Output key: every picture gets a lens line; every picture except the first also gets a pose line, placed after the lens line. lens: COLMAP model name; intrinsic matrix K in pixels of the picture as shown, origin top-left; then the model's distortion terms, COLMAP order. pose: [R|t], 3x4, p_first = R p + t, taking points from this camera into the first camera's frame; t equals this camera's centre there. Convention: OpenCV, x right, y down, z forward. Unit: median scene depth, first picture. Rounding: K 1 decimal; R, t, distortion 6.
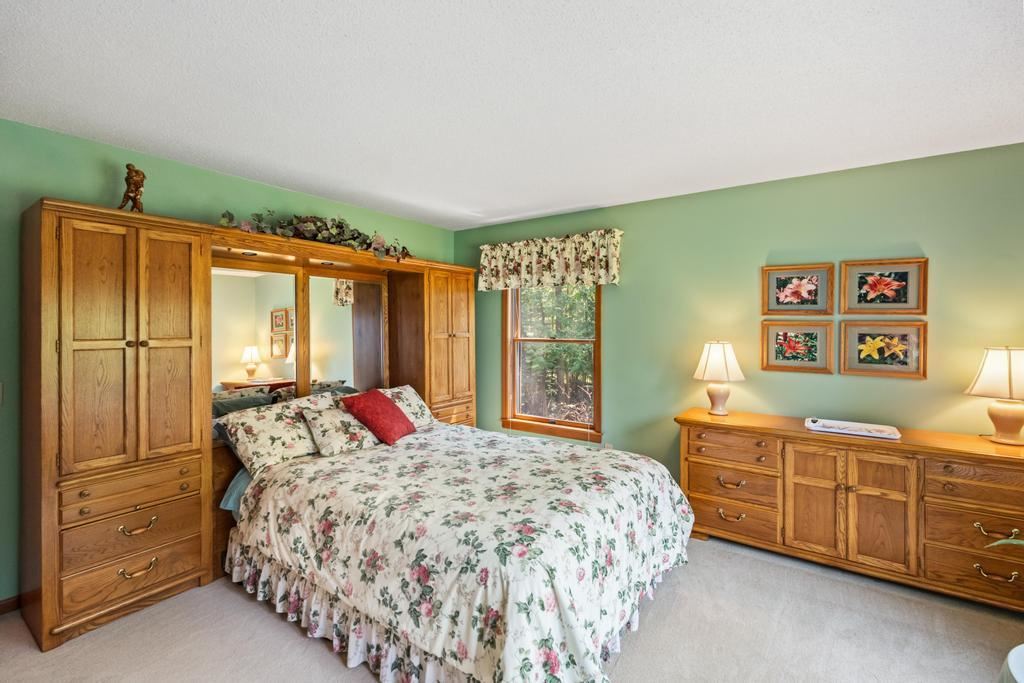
lens RADIAL K [[467.7, 0, 526.6], [0, 467.7, 322.2], [0, 0, 1]] dist [-0.000786, -0.000235]
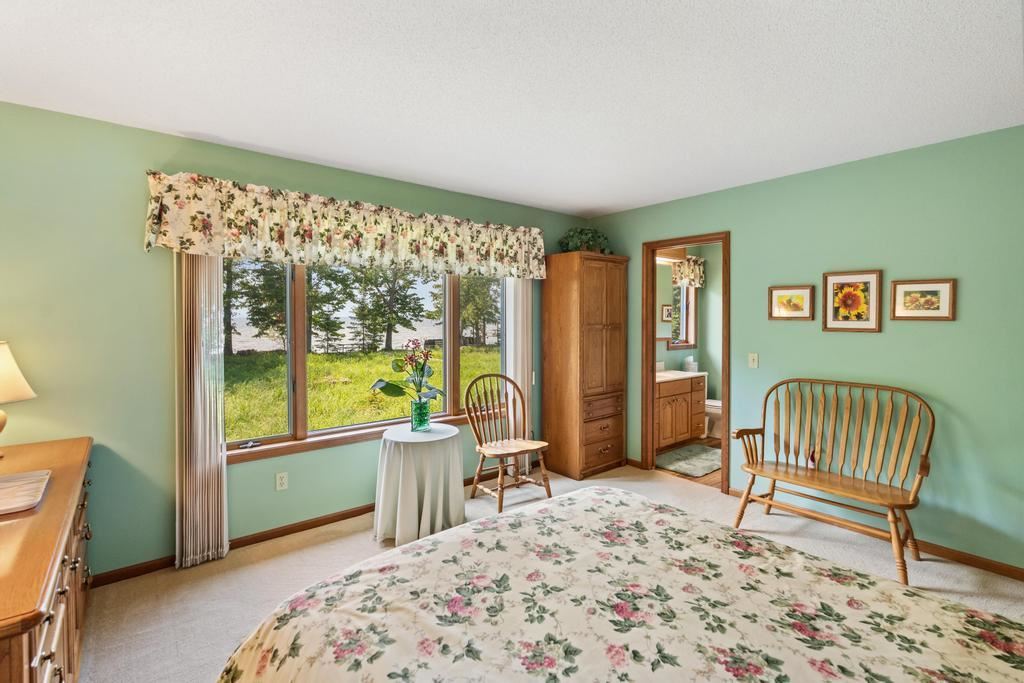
lens RADIAL K [[475.4, 0, 510.4], [0, 475.4, 326.7], [0, 0, 1]] dist [-0.000099, 0.000630]
pose [[-0.958523, -0.006346, 0.284946, -0.220539], [-0.002648, 0.999907, 0.013363, 0.016622], [-0.285004, 0.012054, -0.958451, 1.314148]]
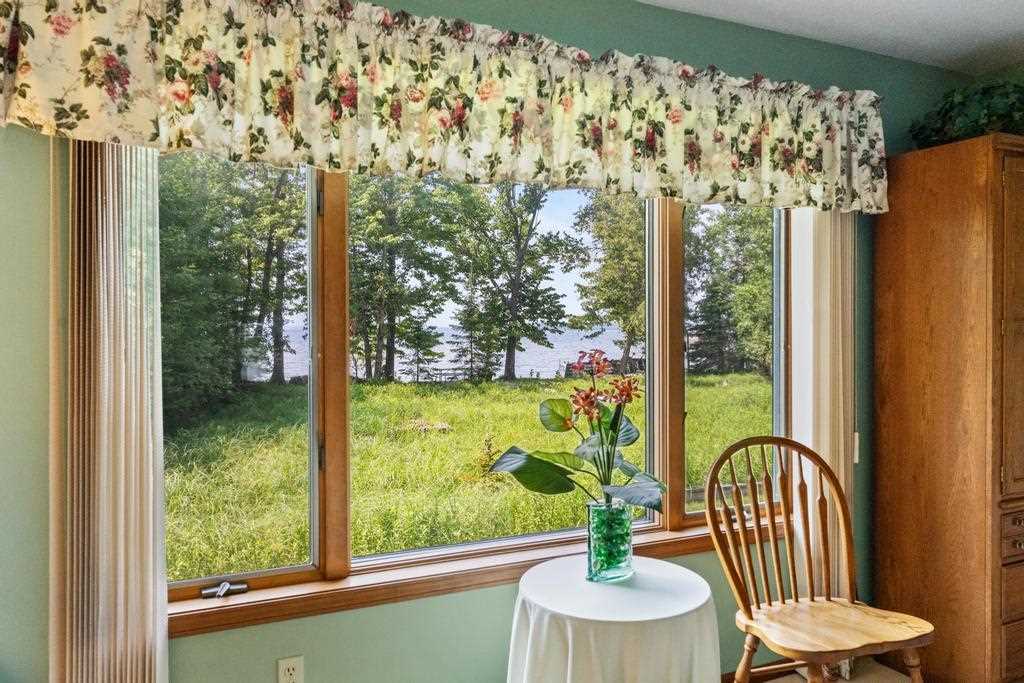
lens RADIAL K [[753.0, 0, 510.0], [0, 753.0, 339.0], [0, 0, 1]] dist [0.000092, 0.006170]
pose [[-0.859088, -0.004746, 0.511807, -0.000730], [-0.000809, 0.999968, 0.007915, 0.043070], [-0.511828, 0.006386, -0.859064, 0.988866]]
